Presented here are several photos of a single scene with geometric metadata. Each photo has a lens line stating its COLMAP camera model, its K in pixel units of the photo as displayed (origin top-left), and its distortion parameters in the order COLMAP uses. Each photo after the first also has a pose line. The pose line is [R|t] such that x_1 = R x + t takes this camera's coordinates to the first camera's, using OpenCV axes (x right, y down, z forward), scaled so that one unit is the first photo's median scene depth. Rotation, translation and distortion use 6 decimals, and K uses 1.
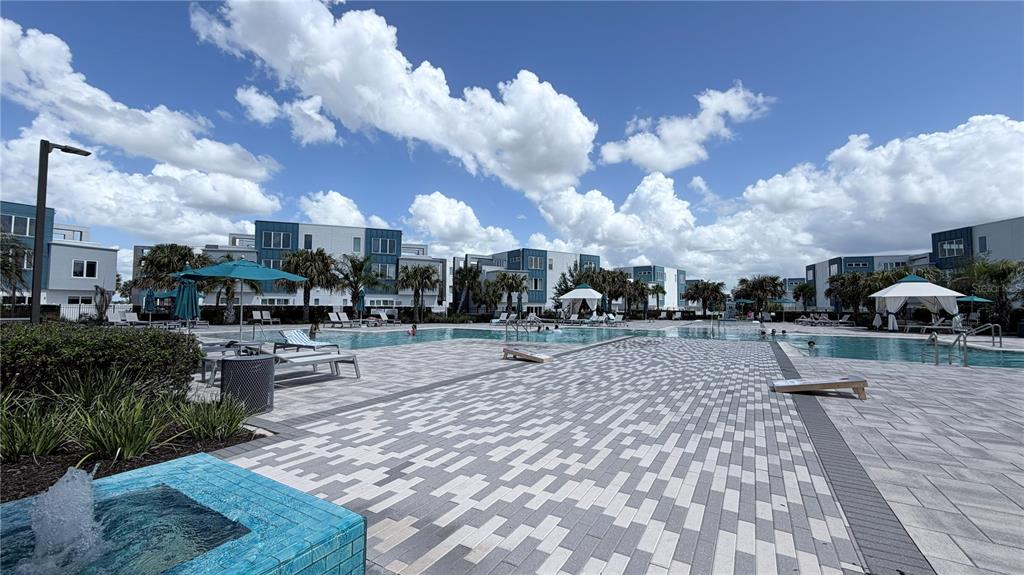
lens RADIAL K [[413.1, 0, 508.5], [0, 413.1, 295.2], [0, 0, 1]] dist [-0.002013, 0.000695]
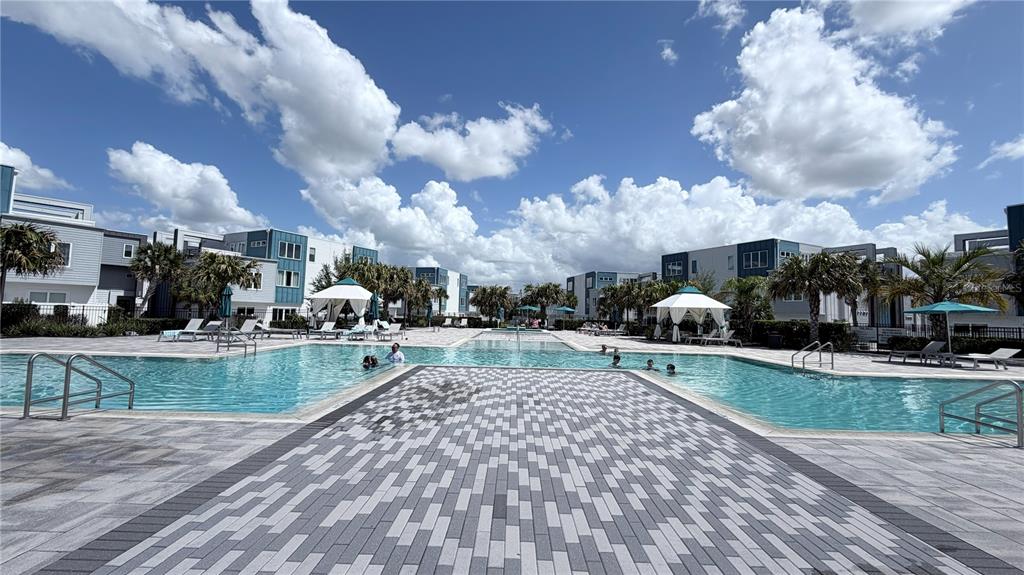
lens RADIAL K [[413.1, 0, 499.7], [0, 413.1, 280.0], [0, 0, 1]] dist [-0.002013, 0.000695]
pose [[0.878260, 0.055513, 0.474951, 0.034718], [-0.033878, 0.997966, -0.053998, 0.002316], [-0.476983, 0.031334, 0.878354, 0.119555]]
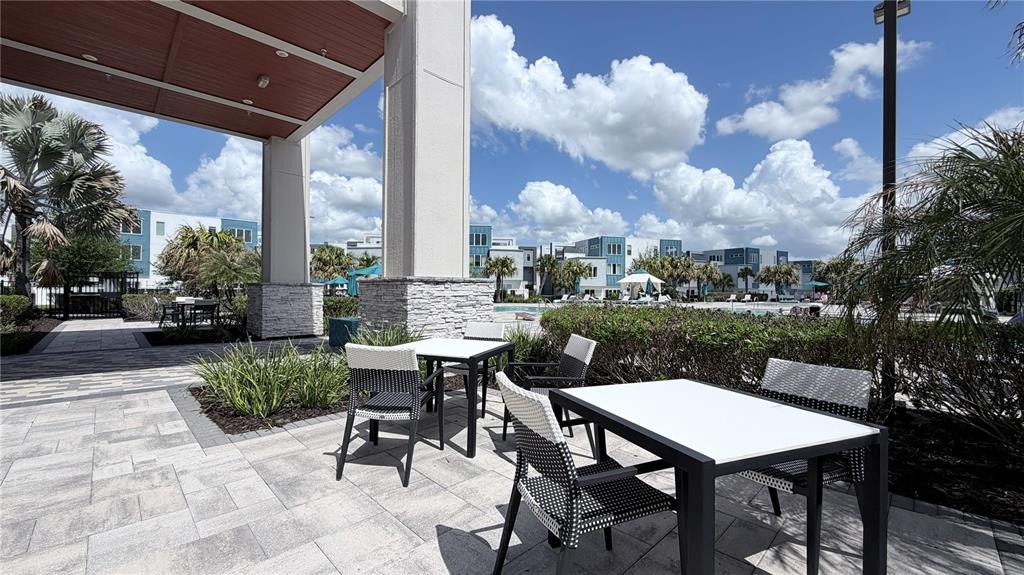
lens RADIAL K [[413.1, 0, 520.0], [0, 413.1, 283.1], [0, 0, 1]] dist [-0.002013, 0.000695]
pose [[0.971836, -0.003468, -0.235631, 0.060053], [0.006120, 0.999926, 0.010526, -0.001979], [0.235577, -0.011672, 0.971786, -0.088163]]
